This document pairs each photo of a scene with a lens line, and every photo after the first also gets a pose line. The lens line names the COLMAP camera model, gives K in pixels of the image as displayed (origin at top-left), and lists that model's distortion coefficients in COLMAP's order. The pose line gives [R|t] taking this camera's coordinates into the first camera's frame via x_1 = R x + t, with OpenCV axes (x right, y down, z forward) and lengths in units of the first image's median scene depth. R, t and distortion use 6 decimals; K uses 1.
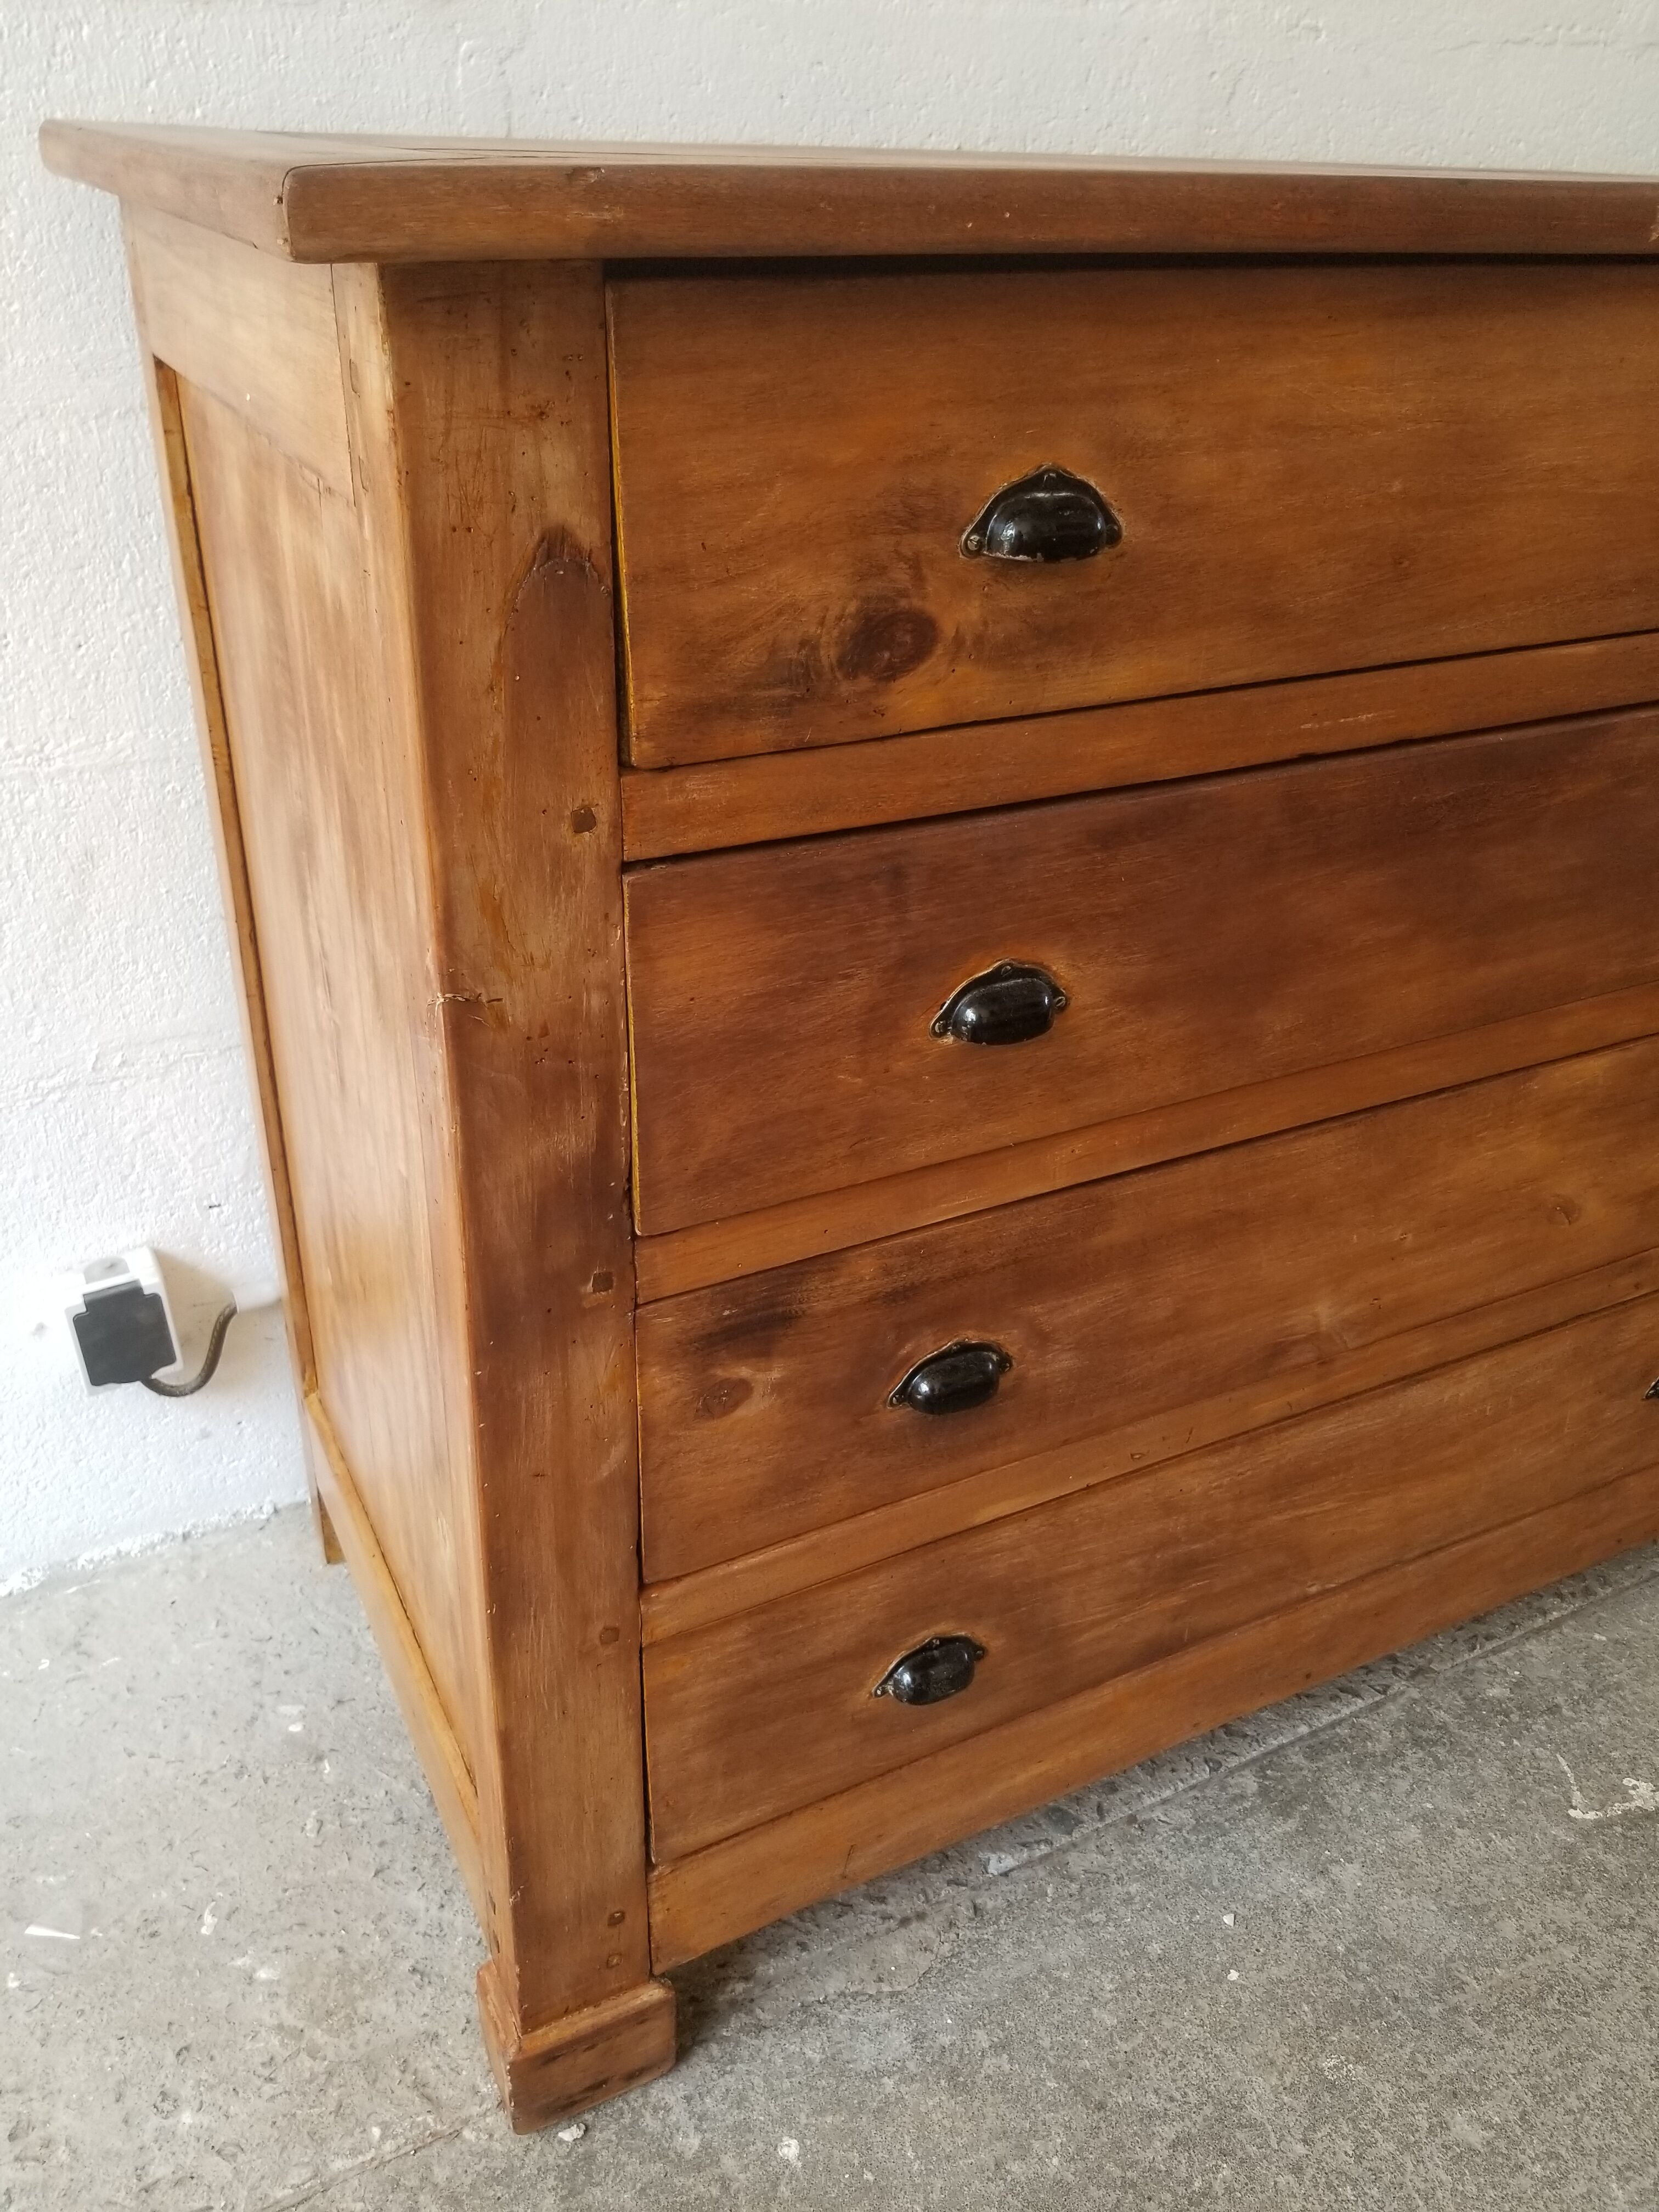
lens RADIAL K [[1763.8, 0, 799.7], [0, 1763.8, 1114.1], [0, 0, 1]] dist [-0.135586, 0.127720]
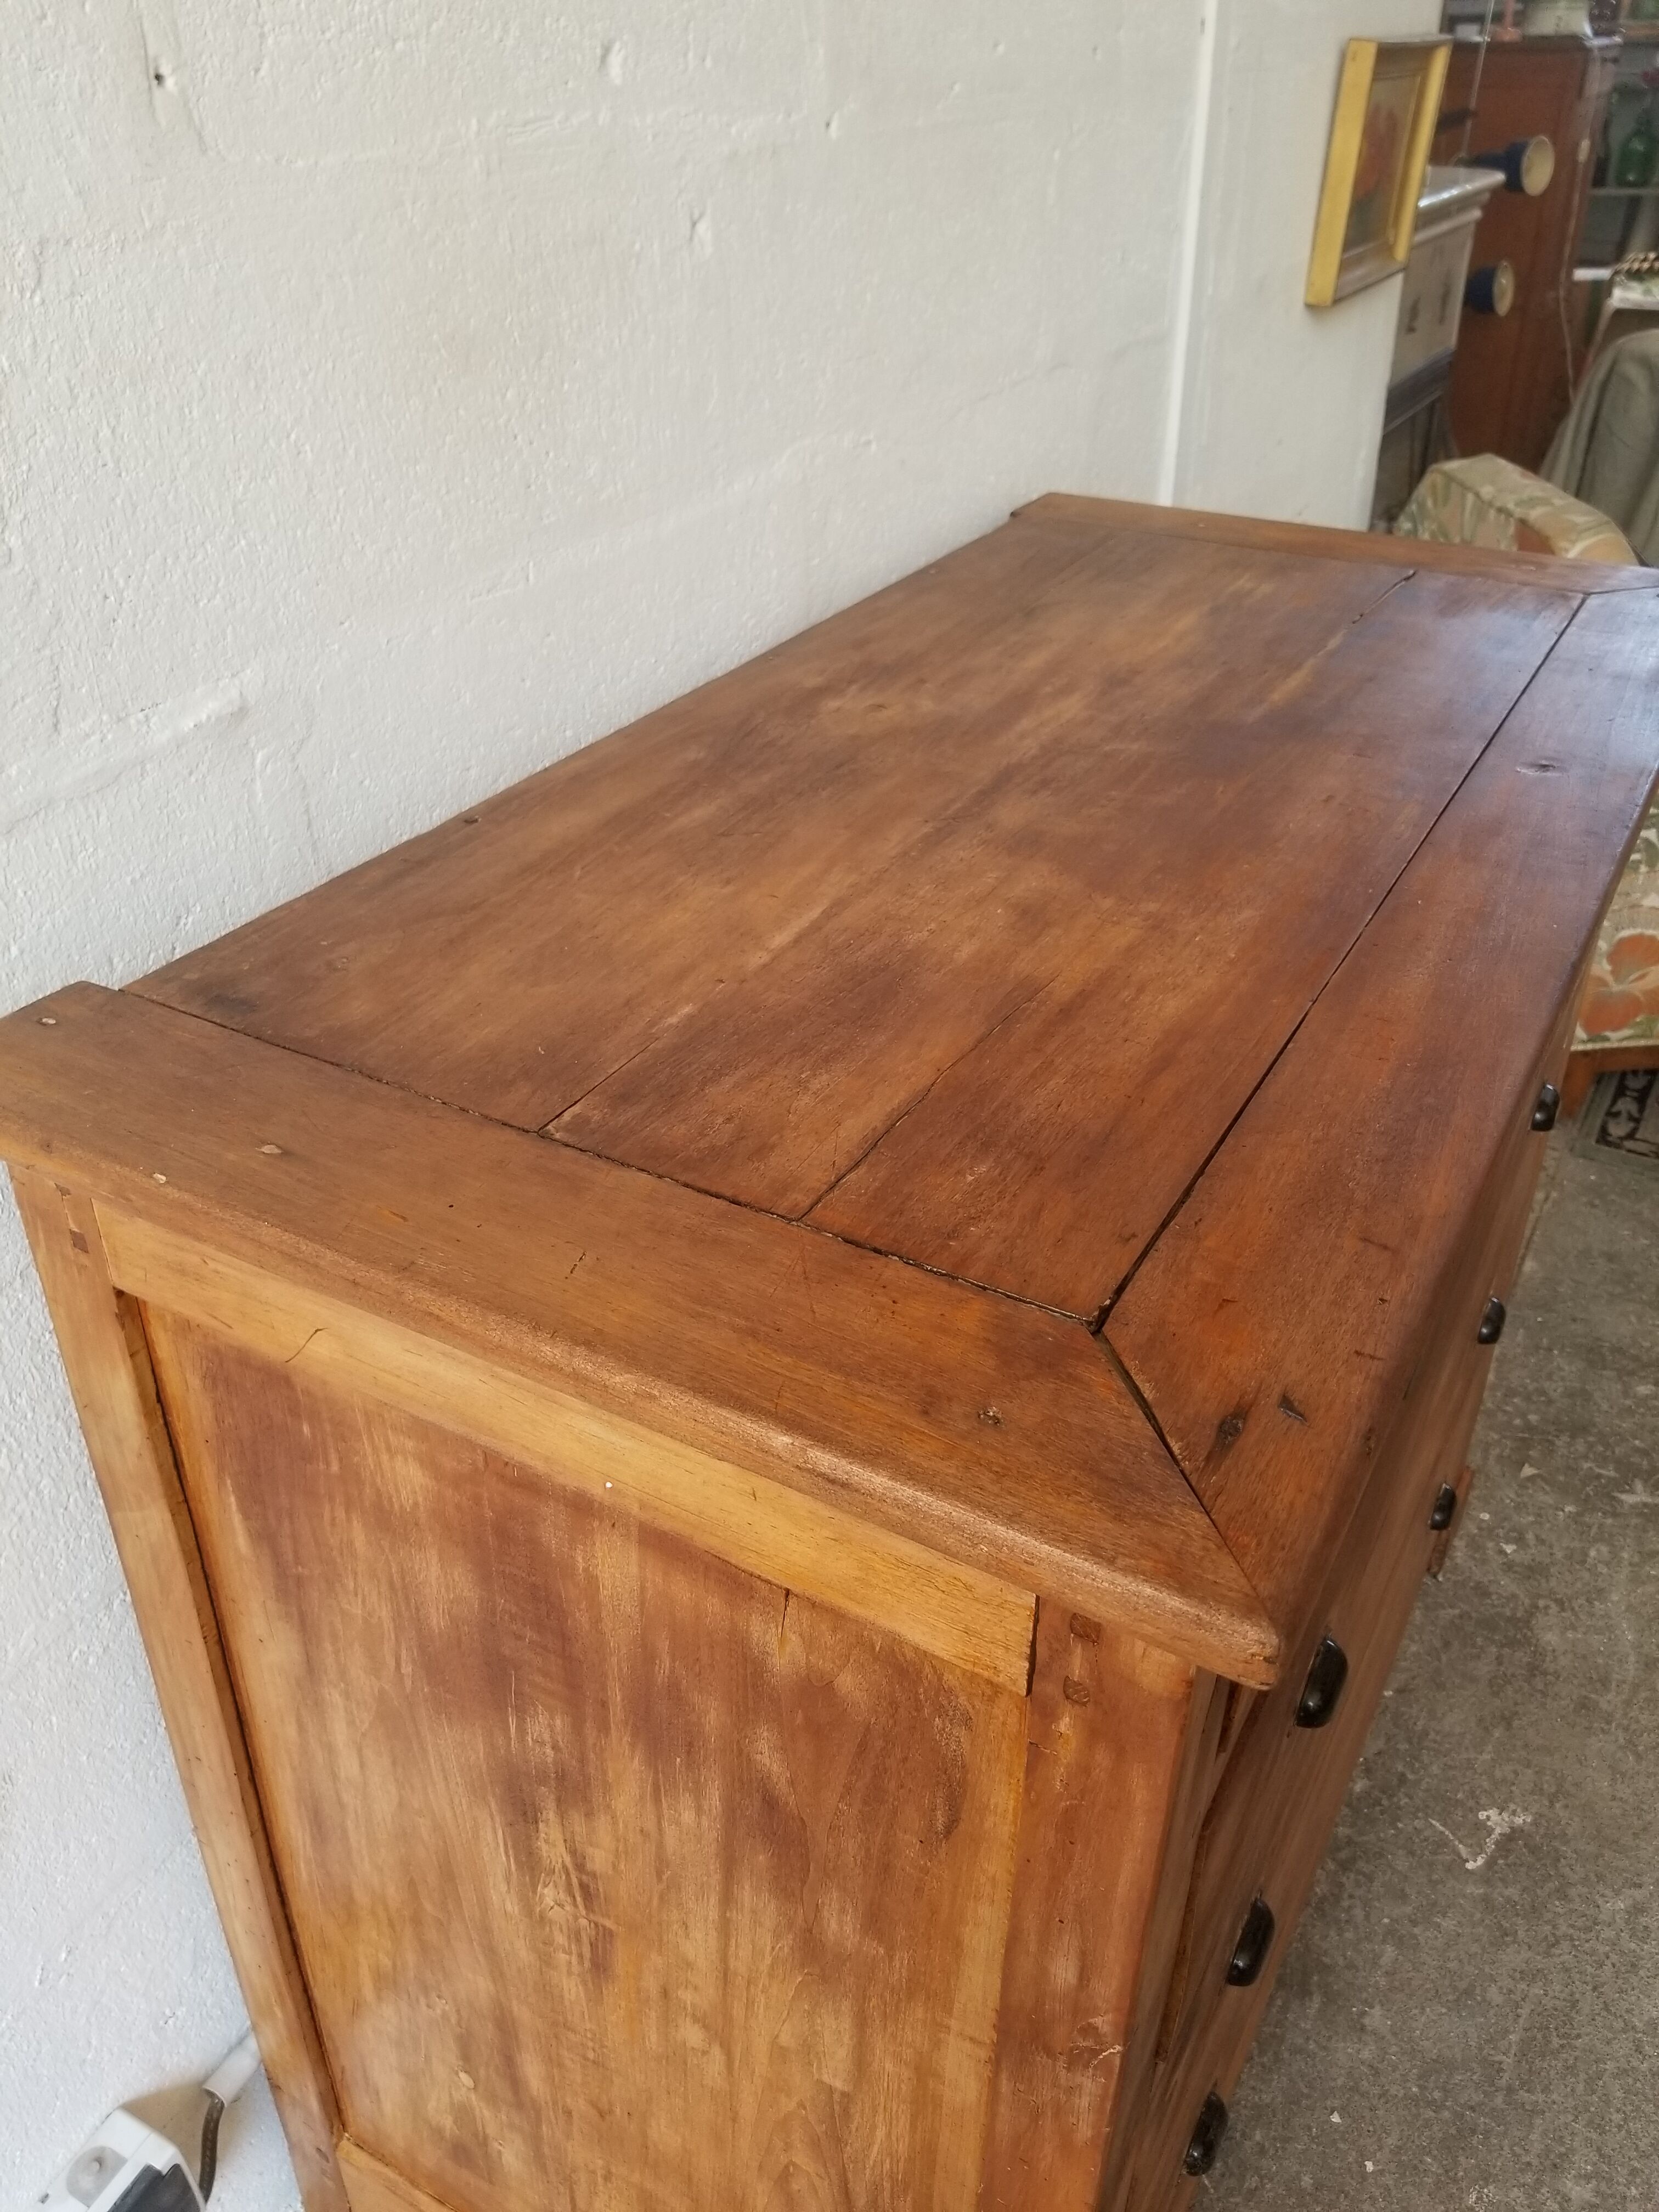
lens RADIAL K [[1757.5, 0, 841.8], [0, 1757.5, 1077.3], [0, 0, 1]] dist [0.029209, -0.060227]
pose [[0.823644, -0.306727, 0.477001, -0.268123], [0.281793, 0.951281, 0.125130, -0.317631], [-0.492142, 0.031353, 0.869950, 0.062788]]
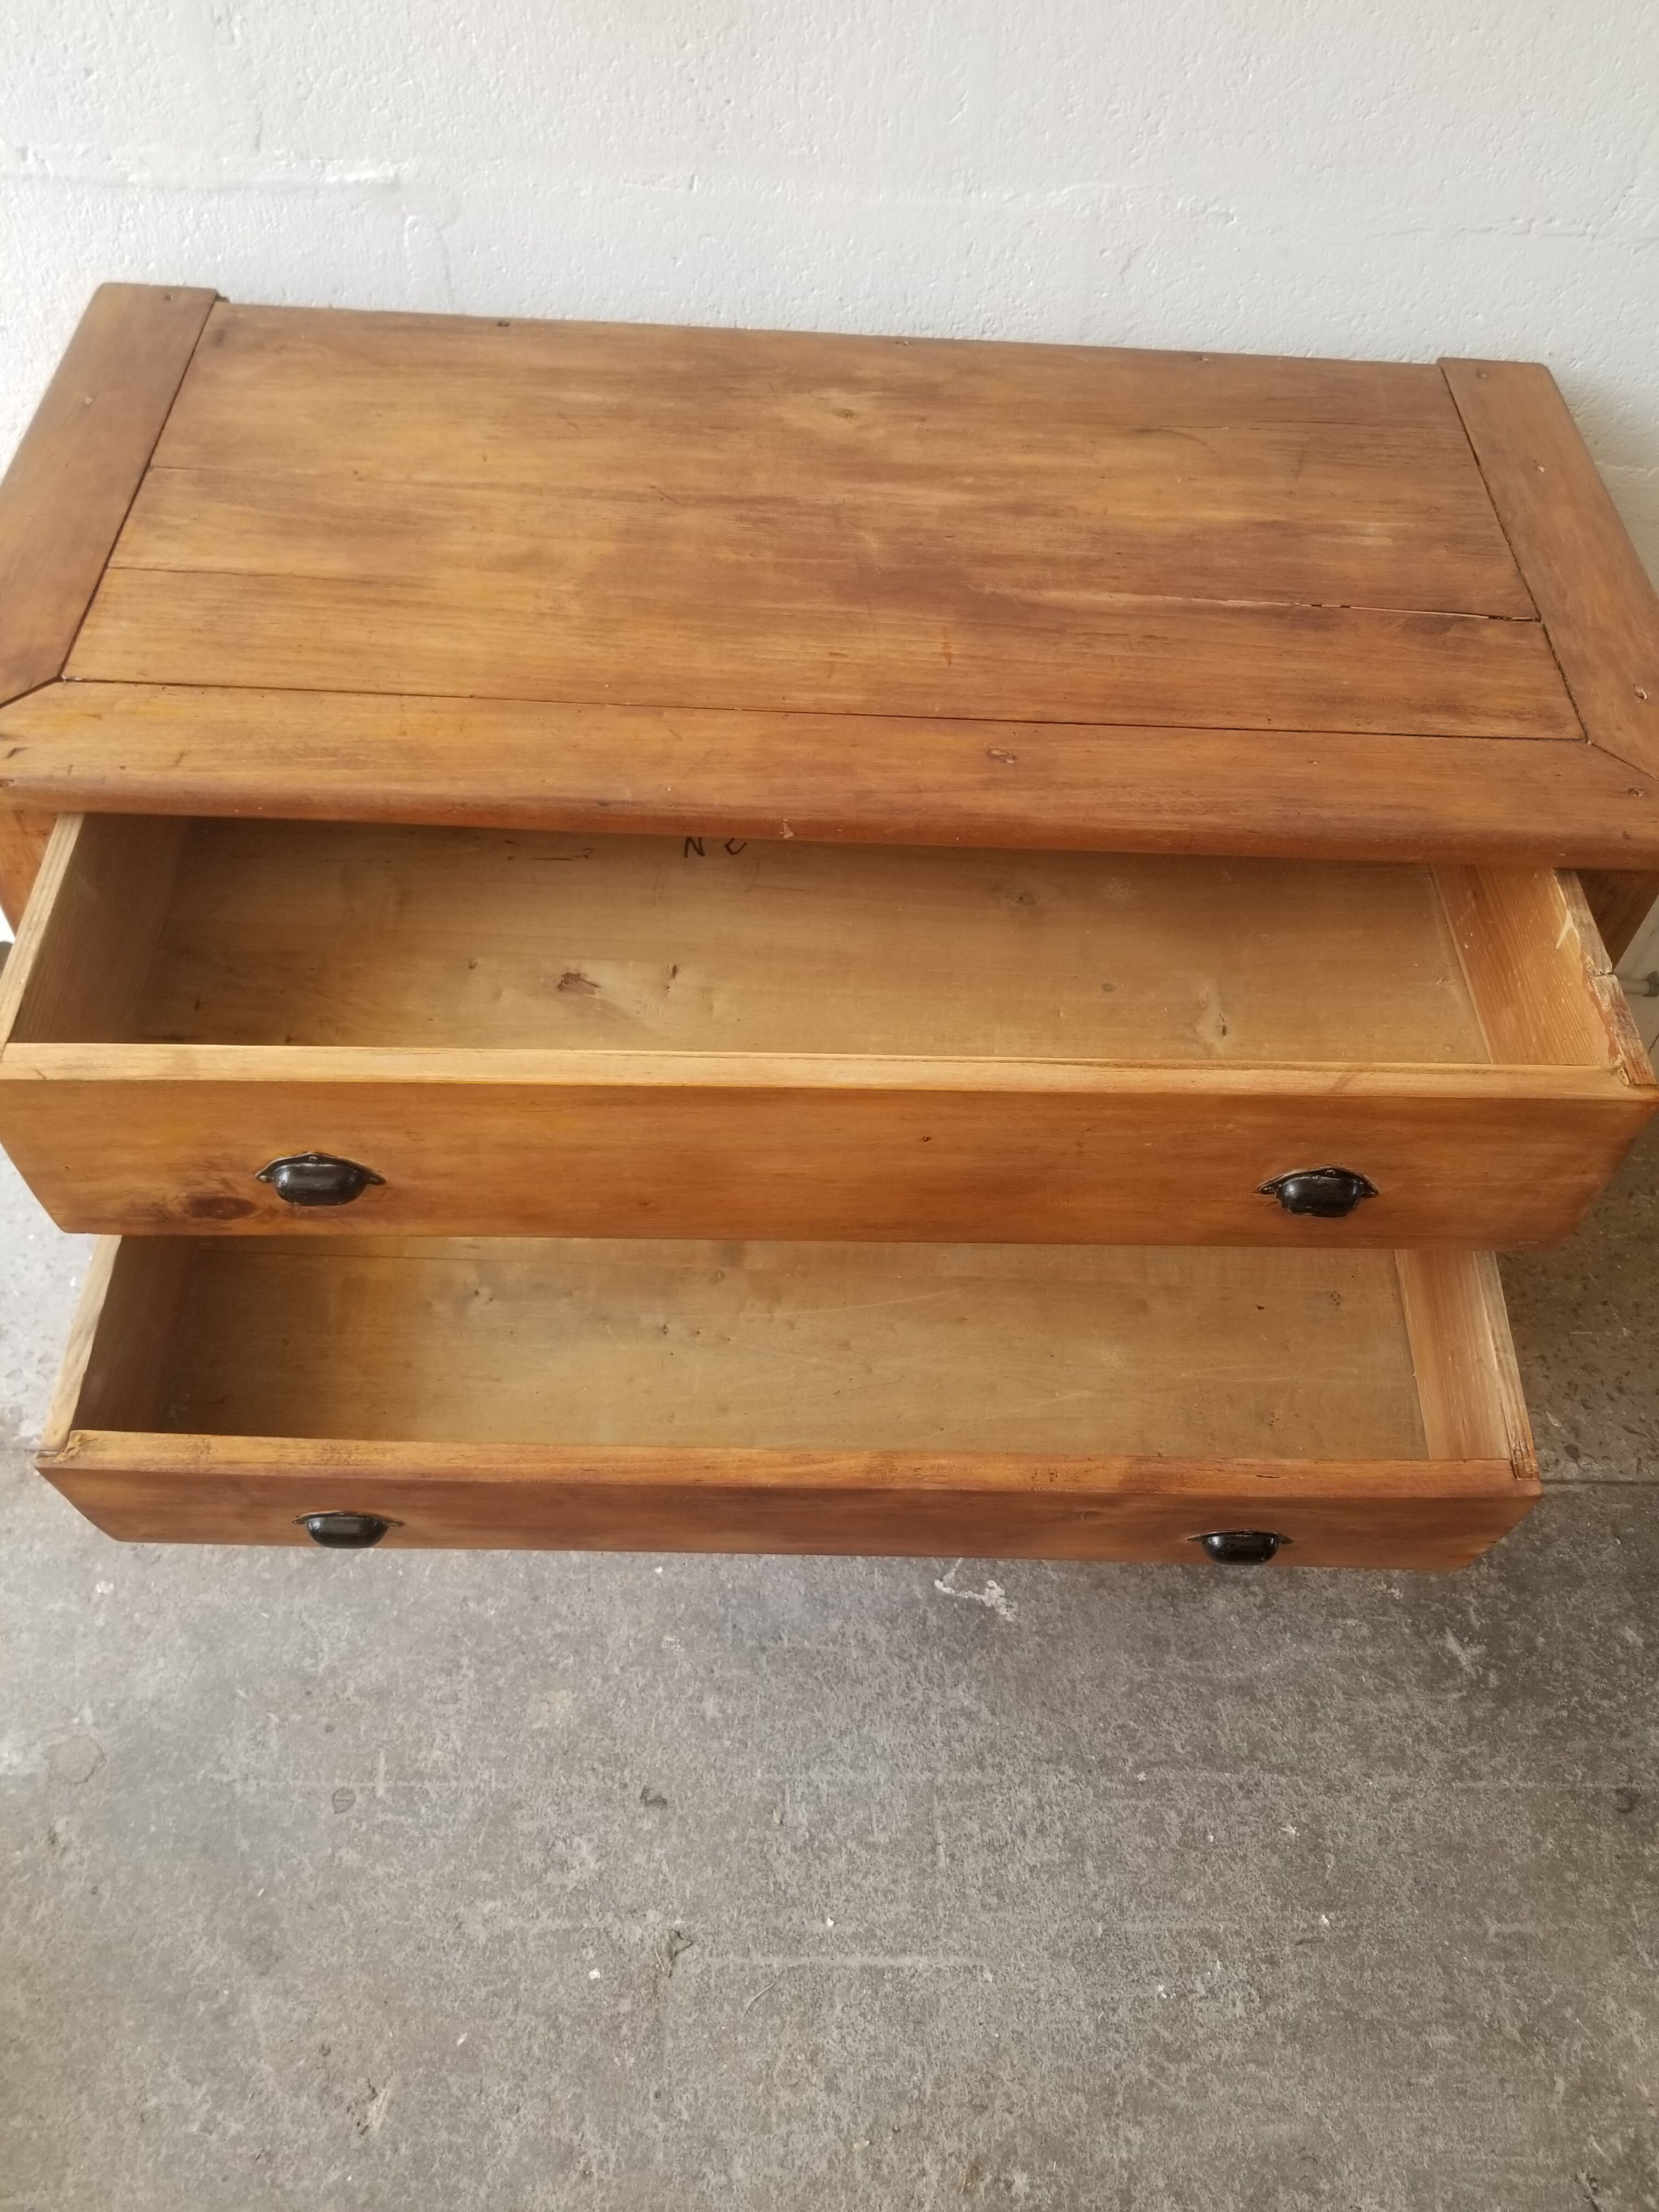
lens RADIAL K [[1721.2, 0, 834.3], [0, 1721.2, 1090.3], [0, 0, 1]] dist [0.009641, -0.052866]
pose [[0.893759, 0.370807, -0.252383, 0.437919], [-0.248429, 0.877702, 0.409782, -0.417509], [0.373467, -0.303547, 0.876574, -0.166792]]
